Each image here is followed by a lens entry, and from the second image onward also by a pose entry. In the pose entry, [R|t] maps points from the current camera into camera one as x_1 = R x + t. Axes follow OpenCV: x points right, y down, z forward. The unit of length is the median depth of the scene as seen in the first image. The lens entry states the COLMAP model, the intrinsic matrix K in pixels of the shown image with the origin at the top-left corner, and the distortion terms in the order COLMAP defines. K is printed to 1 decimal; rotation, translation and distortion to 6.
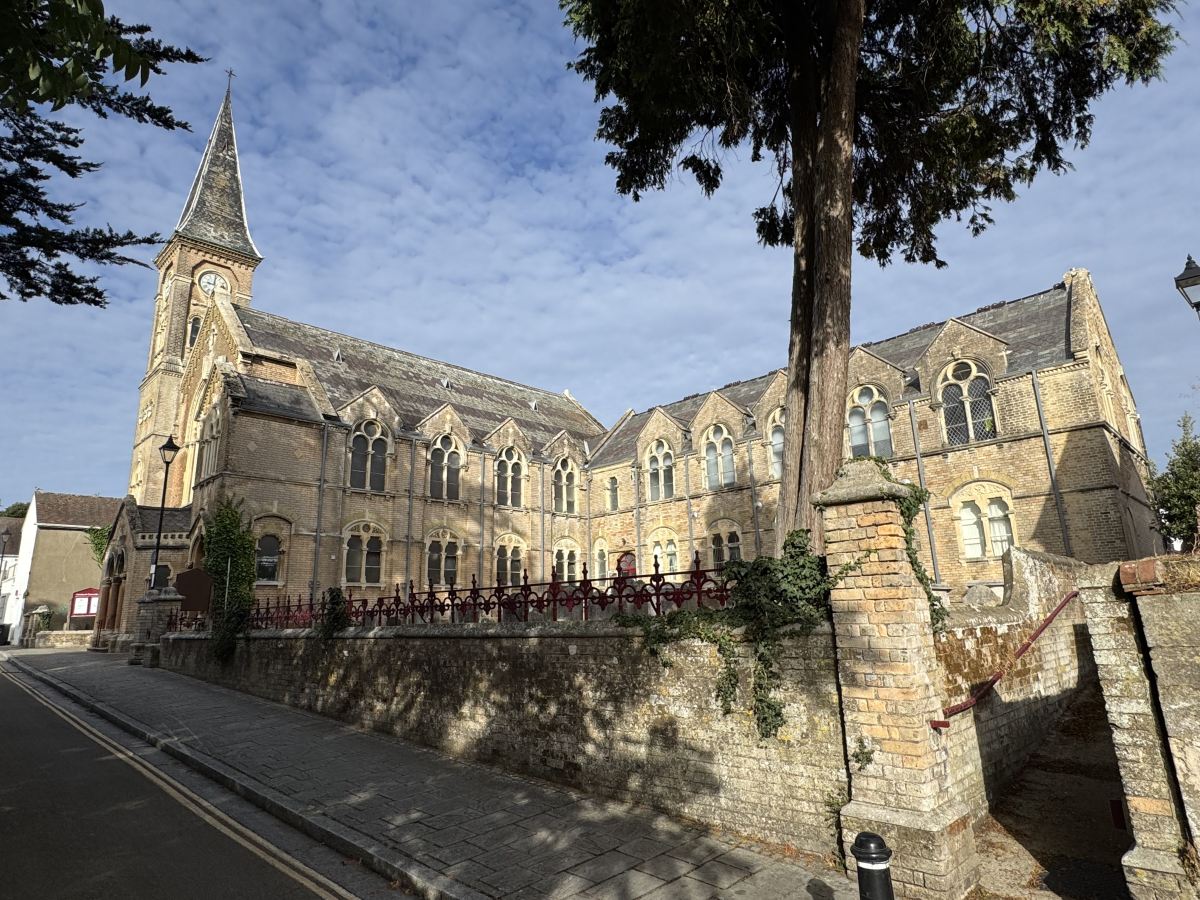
lens RADIAL K [[677.4, 0, 600.0], [0, 677.4, 450.0], [0, 0, 1]] dist [-0.002786, 0.000486]
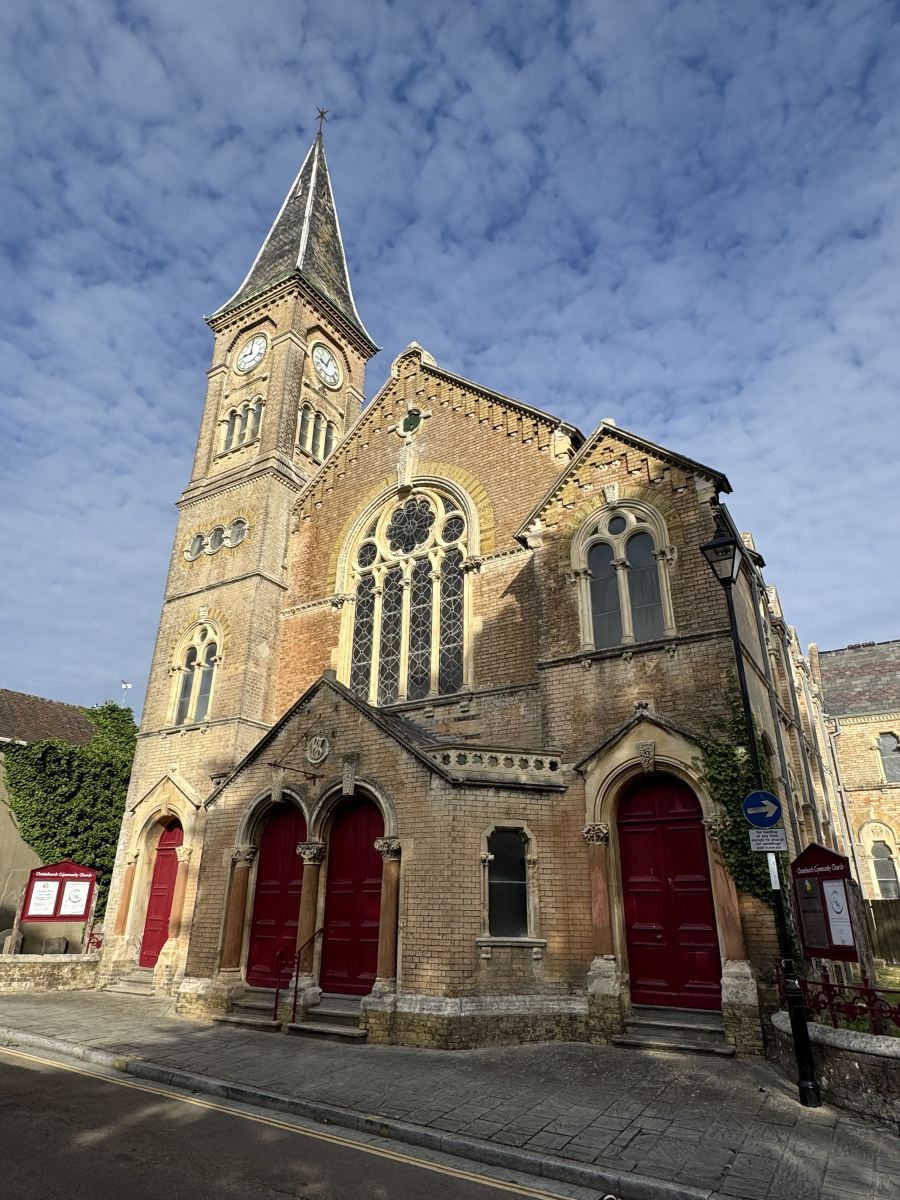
lens RADIAL K [[754.9, 0, 434.4], [0, 754.9, 565.5], [0, 0, 1]] dist [-0.000908, -0.000323]
pose [[0.978168, 0.133721, 0.159079, -0.657957], [-0.097153, 0.970928, -0.218768, 0.095328], [-0.183708, 0.198537, 0.962723, 0.404701]]
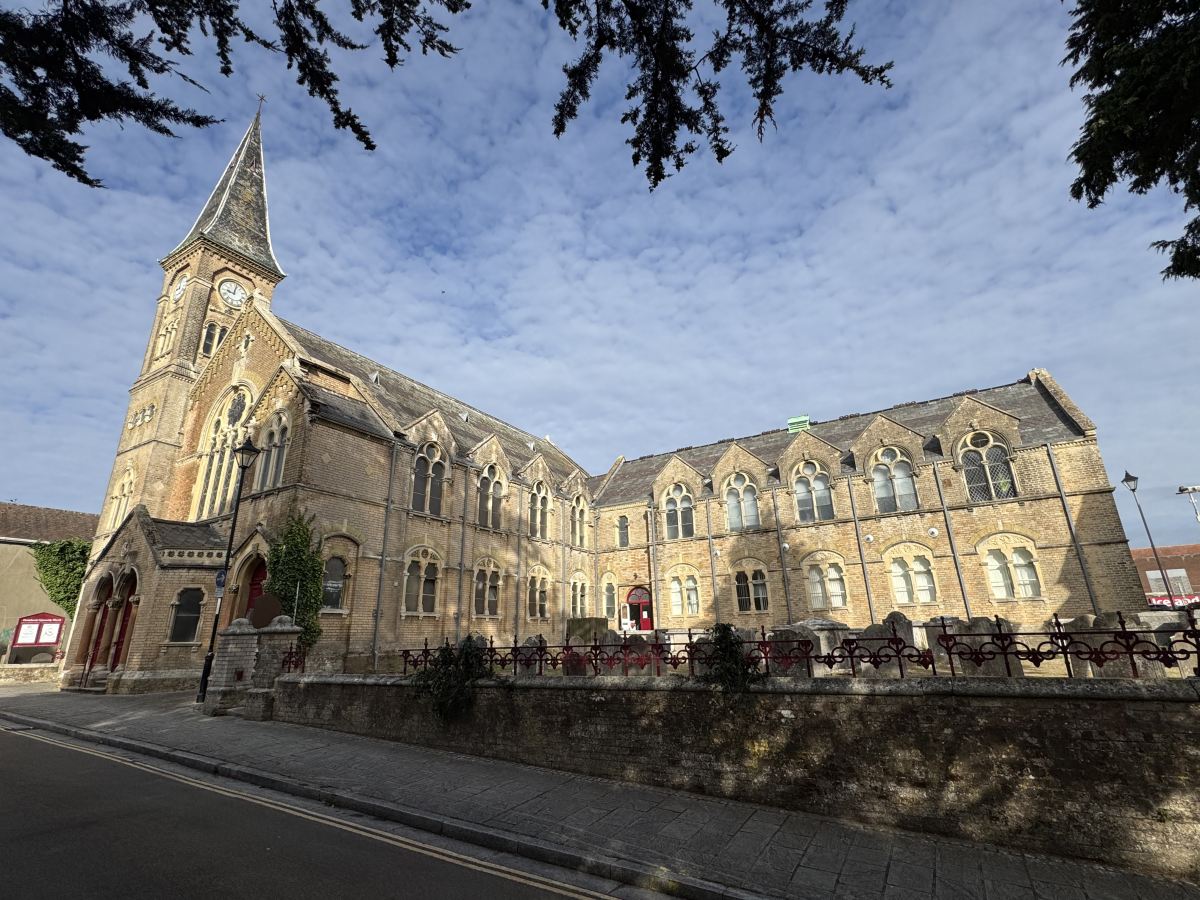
lens RADIAL K [[570.1, 0, 598.8], [0, 570.1, 443.4], [0, 0, 1]] dist [-0.002465, -0.000657]
pose [[0.971995, 0.081149, 0.220544, -0.265285], [-0.058945, 0.992674, -0.105468, 0.027547], [-0.227487, 0.089515, 0.969658, 0.131597]]
